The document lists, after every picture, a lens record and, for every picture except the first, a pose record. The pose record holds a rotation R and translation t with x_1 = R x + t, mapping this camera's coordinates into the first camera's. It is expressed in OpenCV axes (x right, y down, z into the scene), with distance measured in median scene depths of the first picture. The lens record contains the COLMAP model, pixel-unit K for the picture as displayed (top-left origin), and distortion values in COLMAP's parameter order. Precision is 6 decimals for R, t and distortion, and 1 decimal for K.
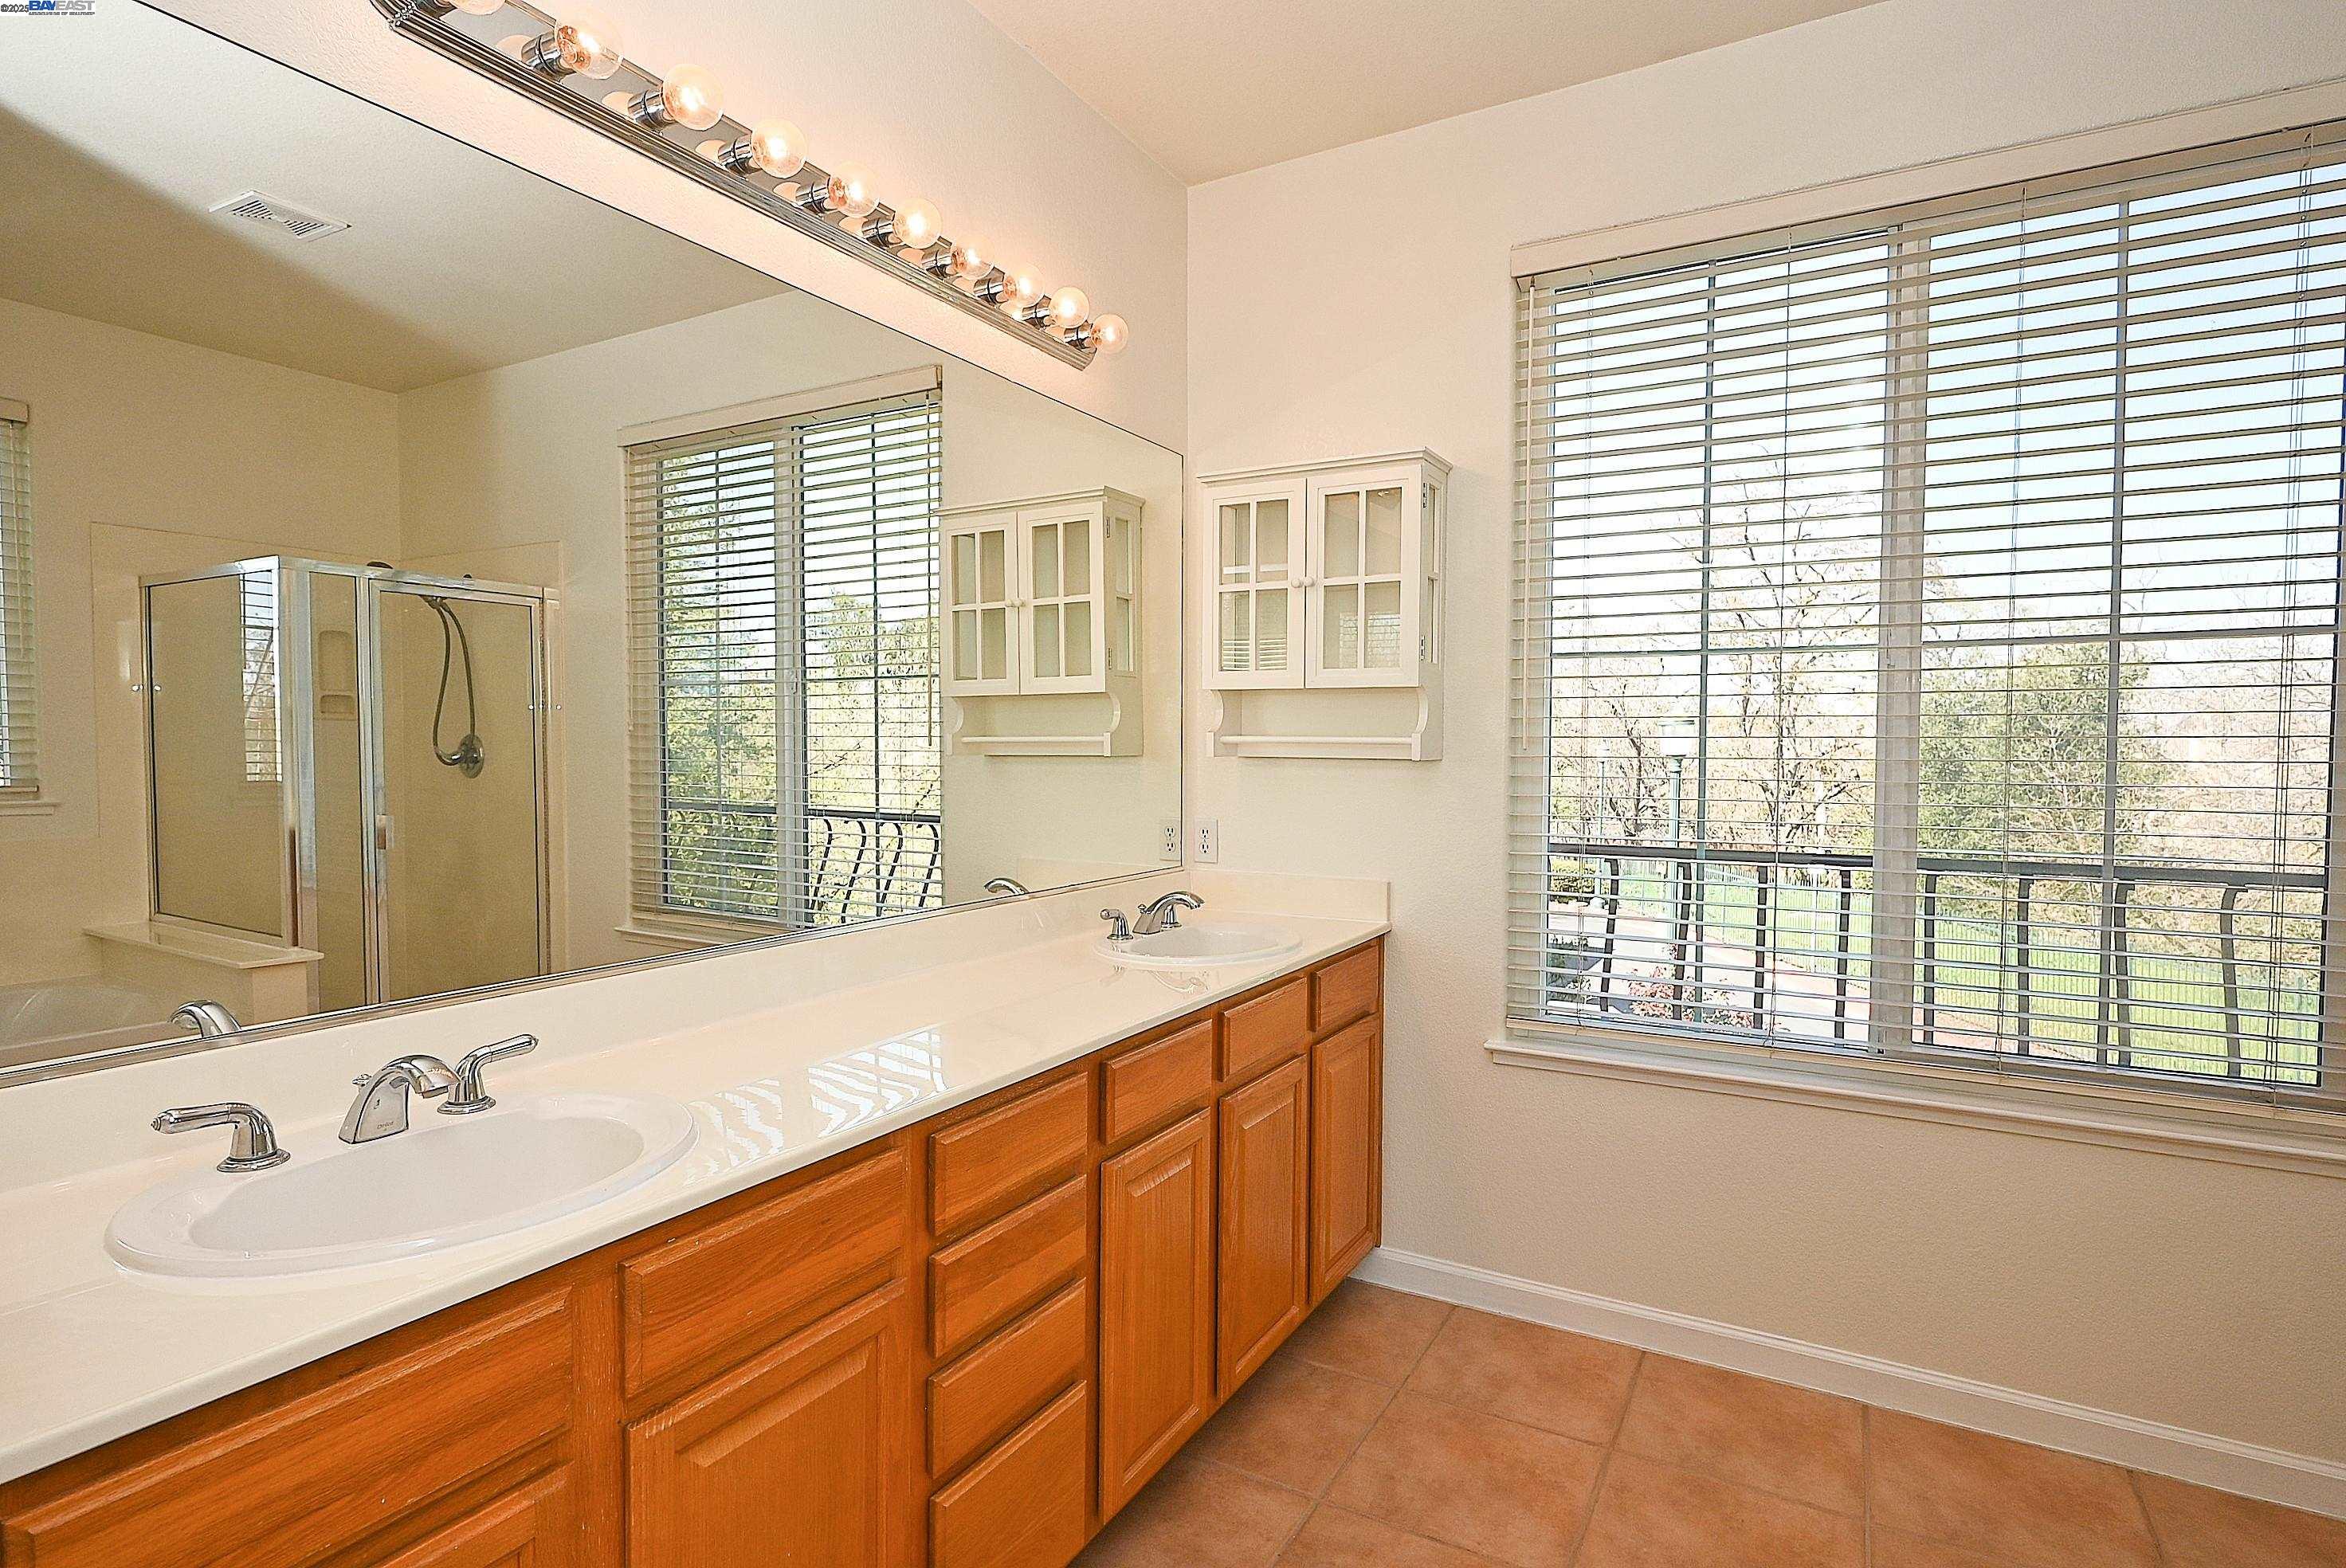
lens RADIAL K [[1163.7, 0, 1179.5], [0, 1163.7, 770.2], [0, 0, 1]] dist [-0.008216, 0.002532]
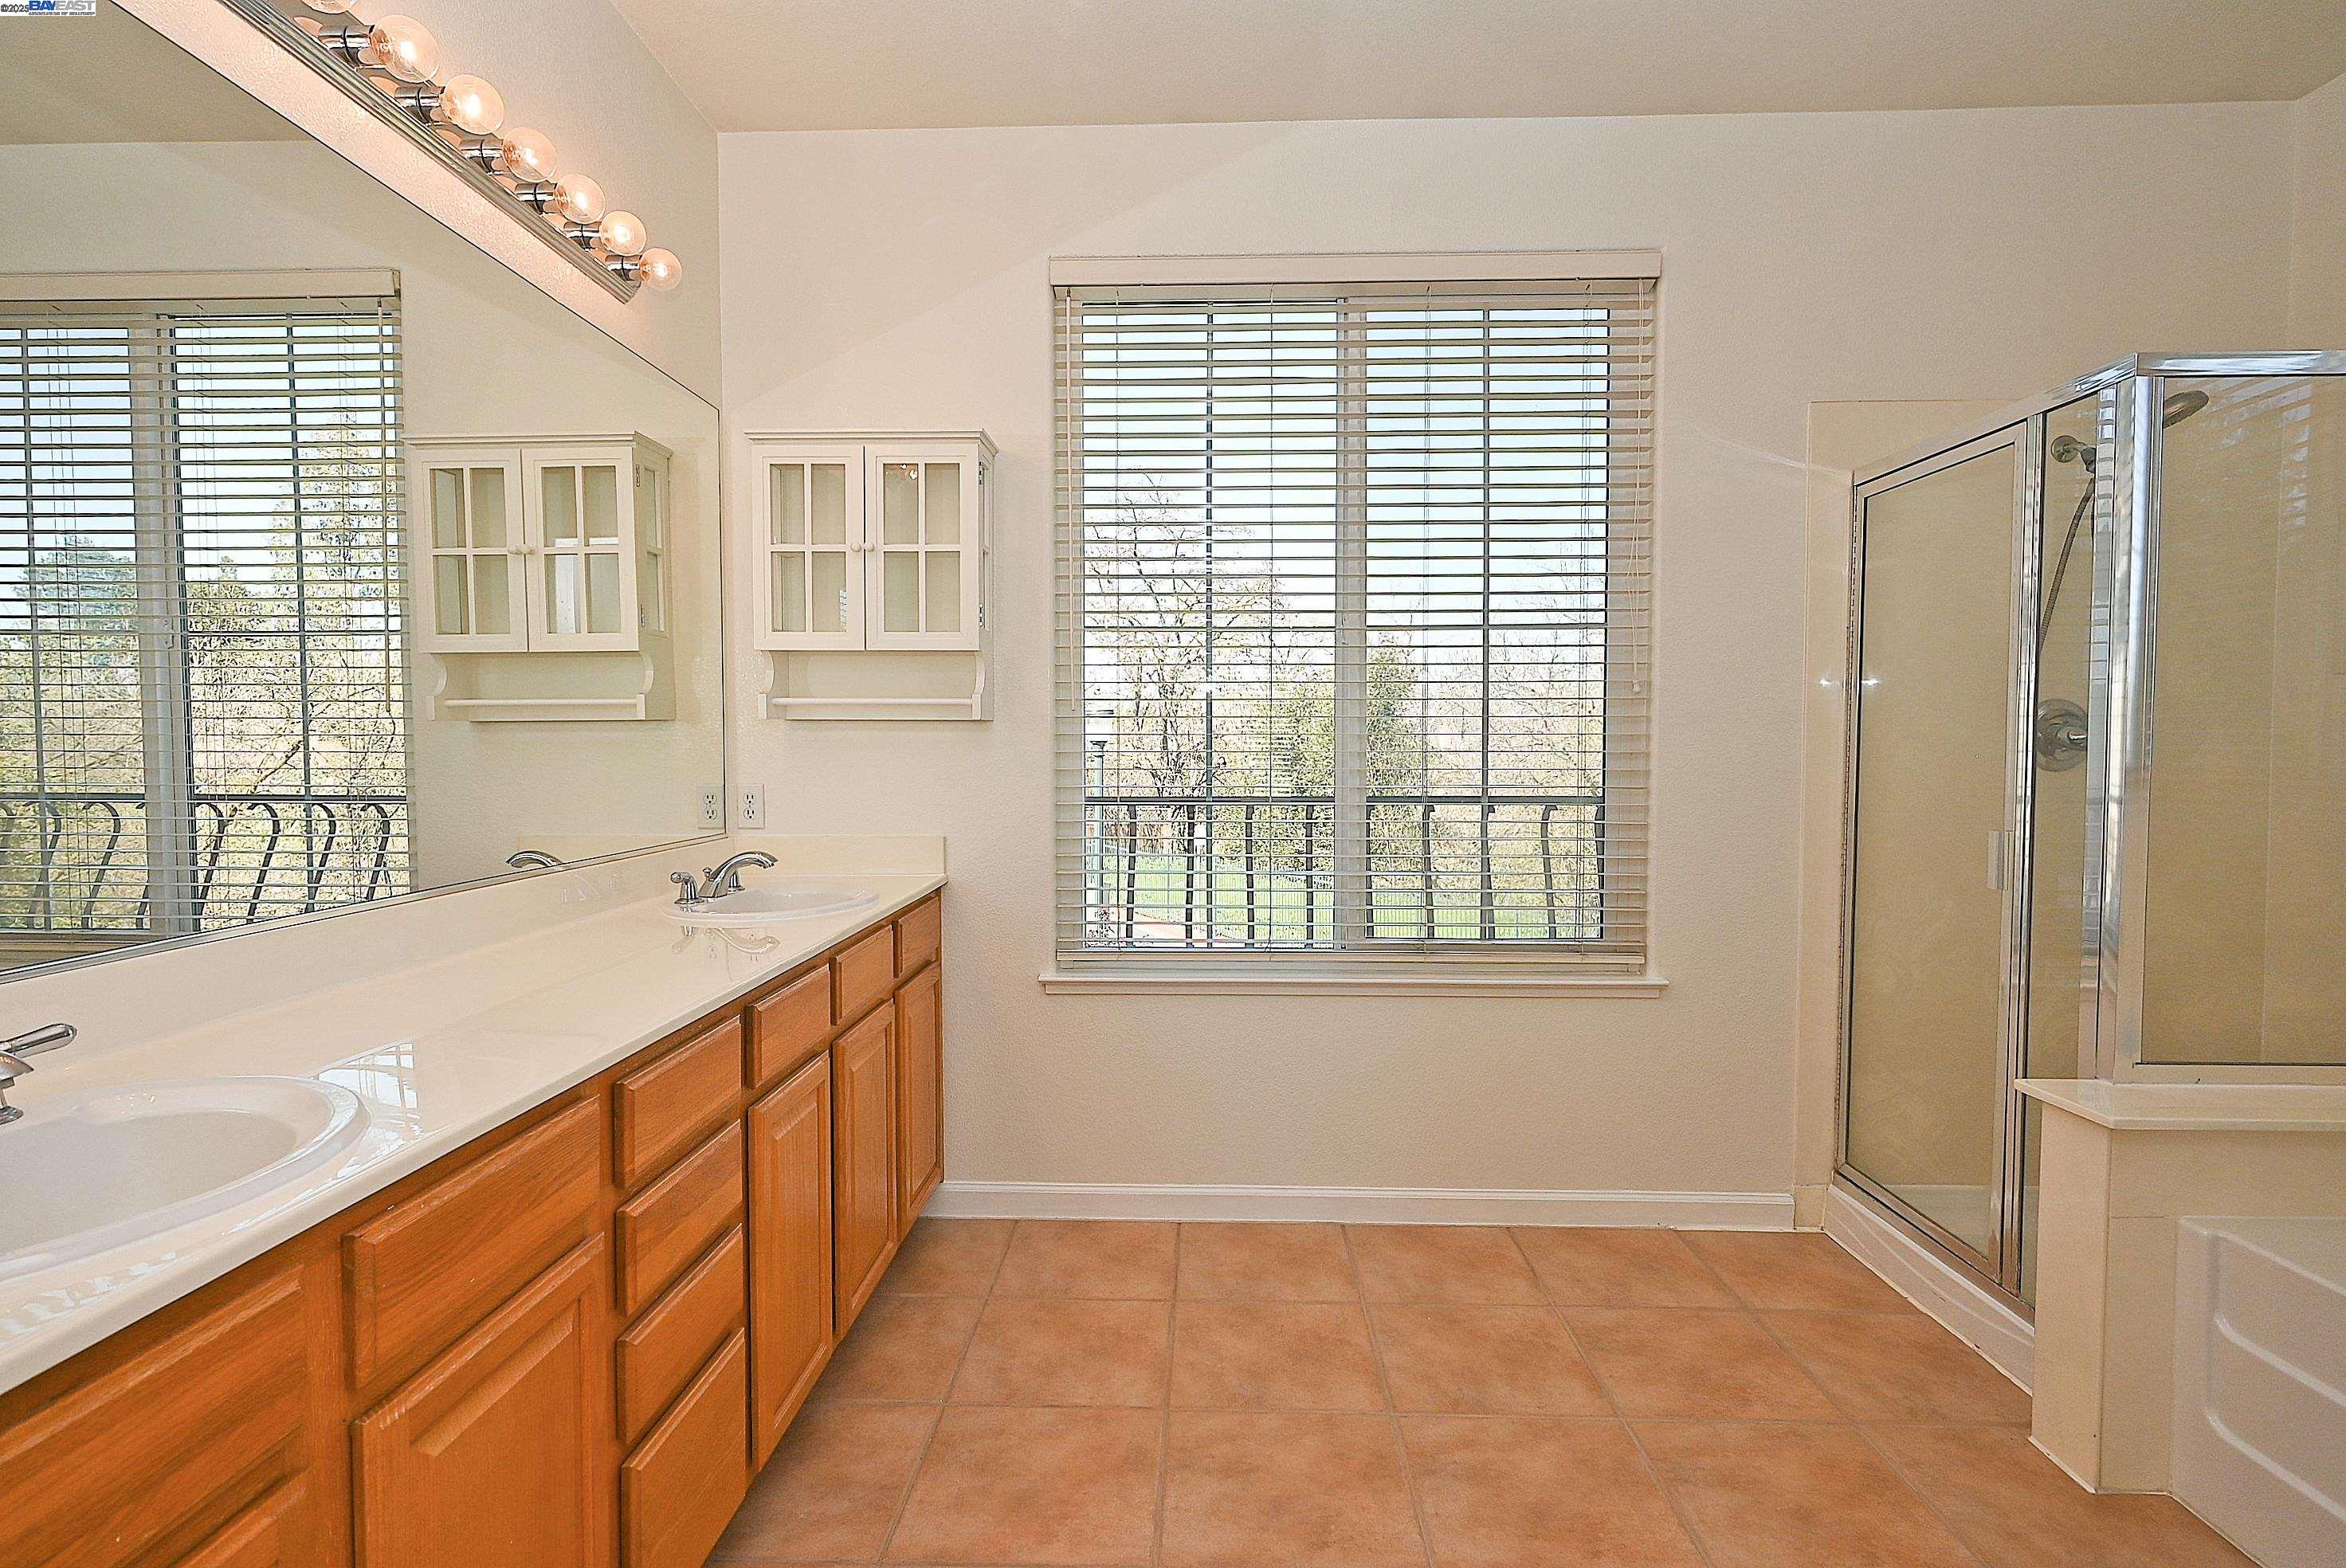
lens RADIAL K [[1163.7, 0, 1142.3], [0, 1163.7, 772.9], [0, 0, 1]] dist [-0.008216, 0.002532]
pose [[0.884129, -0.015907, 0.466972, -0.183346], [0.015923, 0.999866, 0.003912, 0.043796], [-0.466972, 0.003977, 0.884263, -0.024501]]
